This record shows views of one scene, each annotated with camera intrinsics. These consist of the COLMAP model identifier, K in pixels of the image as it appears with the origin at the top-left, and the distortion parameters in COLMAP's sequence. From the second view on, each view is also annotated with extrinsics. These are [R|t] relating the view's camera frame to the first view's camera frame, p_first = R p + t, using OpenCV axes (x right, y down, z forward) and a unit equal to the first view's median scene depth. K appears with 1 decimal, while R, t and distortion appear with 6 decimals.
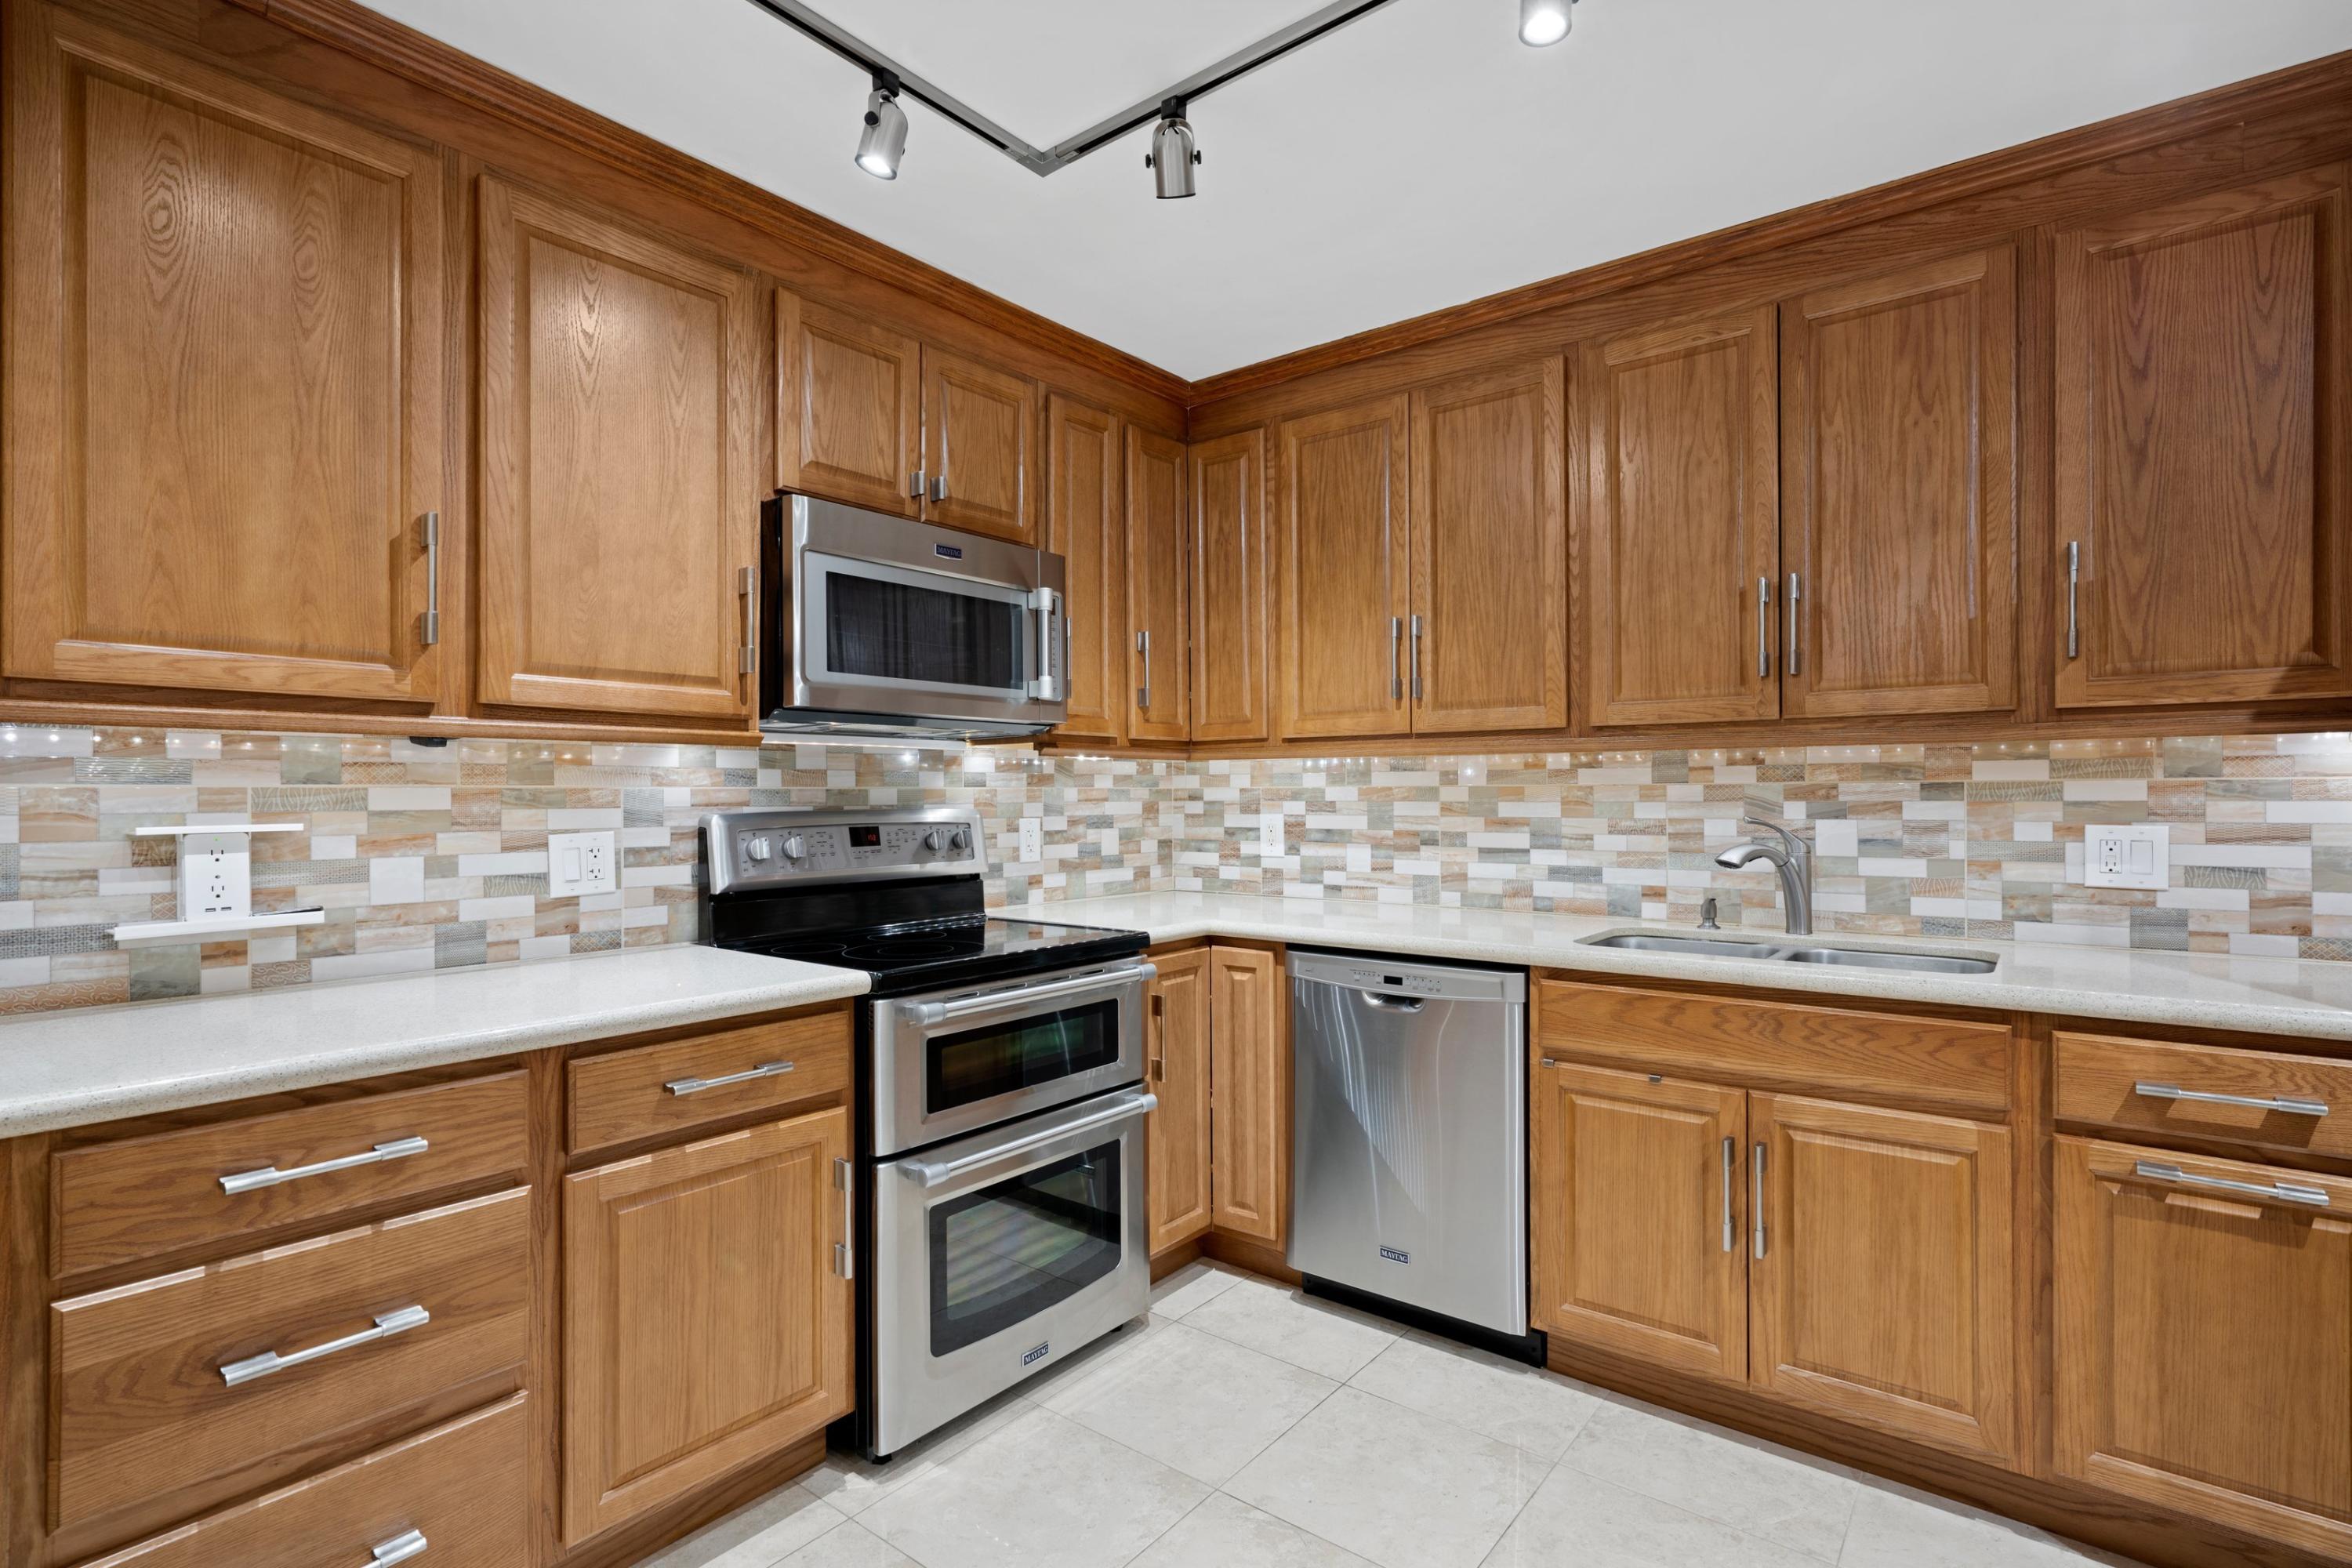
lens RADIAL K [[1119.9, 0, 1179.6], [0, 1119.9, 795.9], [0, 0, 1]] dist [0.000752, 0.001268]
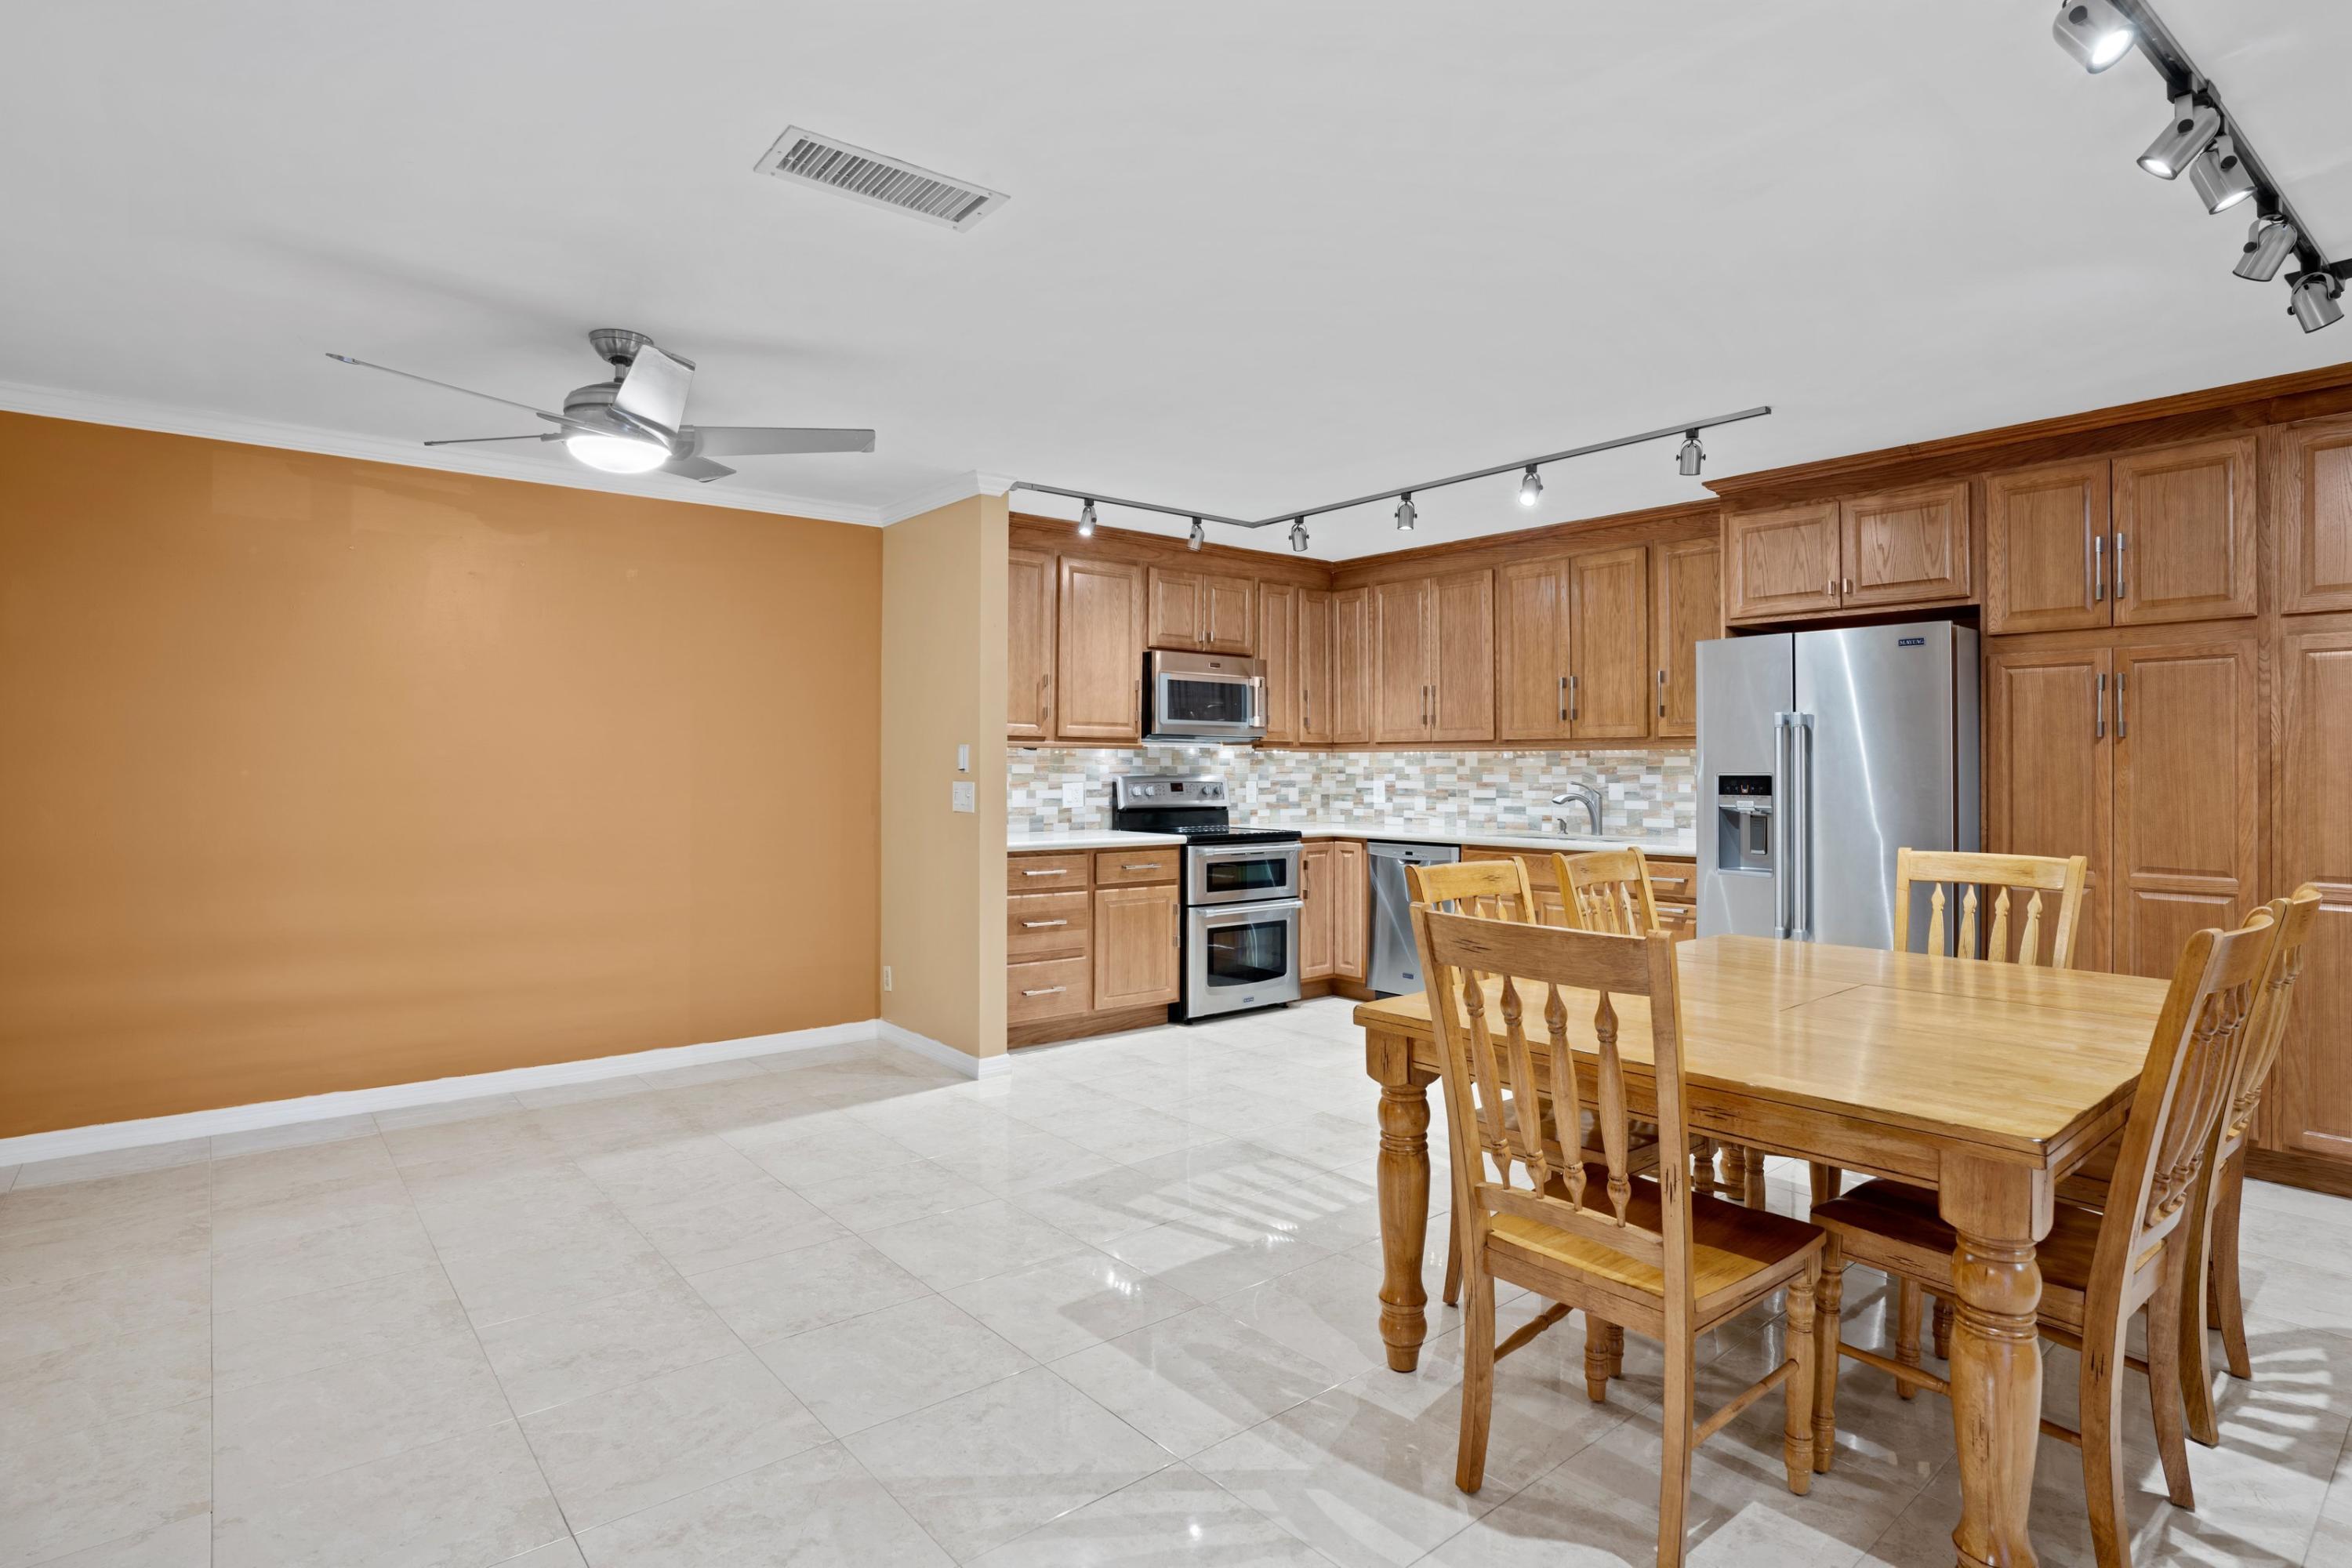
lens RADIAL K [[1219.6, 0, 1179.6], [0, 1219.6, 764.7], [0, 0, 1]] dist [-0.016059, 0.000833]
pose [[0.977457, 0.005800, -0.211055, 0.275935], [-0.007134, 0.999959, -0.005563, 0.004798], [0.211014, 0.006943, 0.977458, -1.591875]]
